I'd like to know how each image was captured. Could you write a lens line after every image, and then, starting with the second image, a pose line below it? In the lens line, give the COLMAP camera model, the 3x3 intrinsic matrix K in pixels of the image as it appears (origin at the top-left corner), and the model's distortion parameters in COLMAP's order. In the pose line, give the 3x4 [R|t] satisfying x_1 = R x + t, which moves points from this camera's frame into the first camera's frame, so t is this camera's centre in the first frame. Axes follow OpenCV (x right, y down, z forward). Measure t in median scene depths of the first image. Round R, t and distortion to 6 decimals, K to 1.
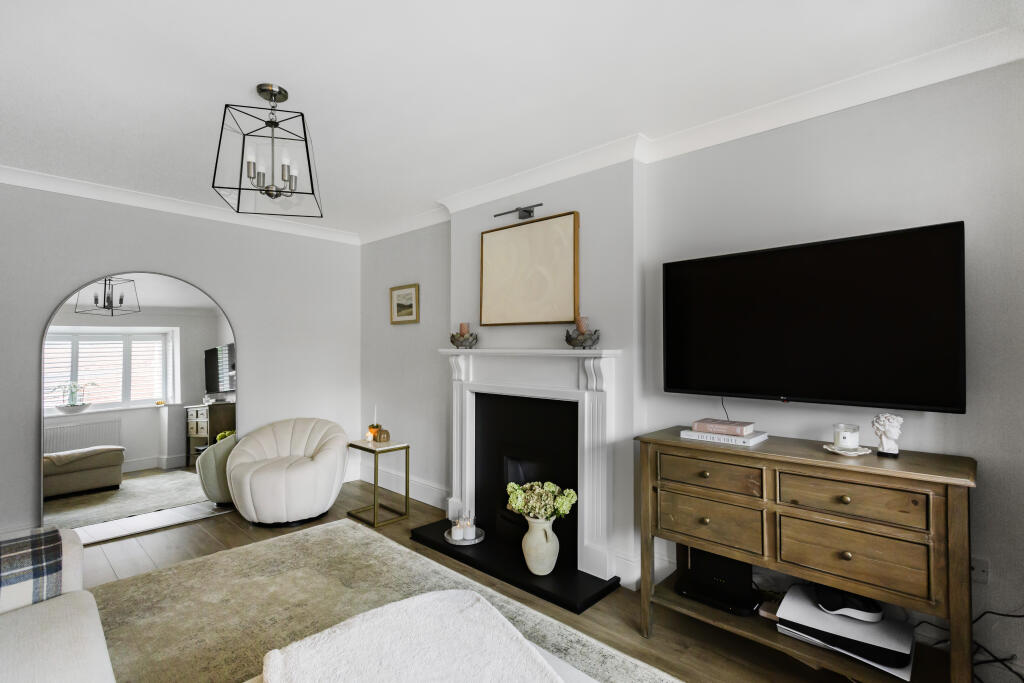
lens RADIAL K [[491.7, 0, 508.9], [0, 491.7, 346.3], [0, 0, 1]] dist [-0.004863, 0.000887]
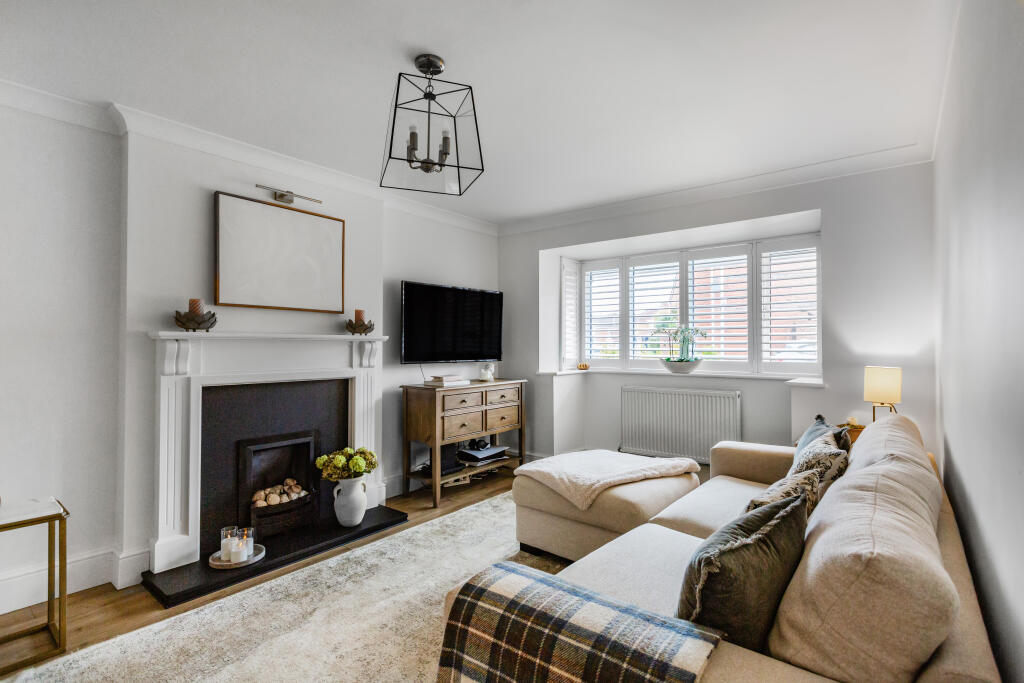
lens RADIAL K [[491.7, 0, 509.9], [0, 491.7, 336.4], [0, 0, 1]] dist [-0.004863, 0.000887]
pose [[-0.084652, 0.012207, 0.996336, -1.118709], [-0.009046, 0.999874, -0.013019, 0.021859], [-0.996369, -0.010115, -0.084531, 0.709244]]
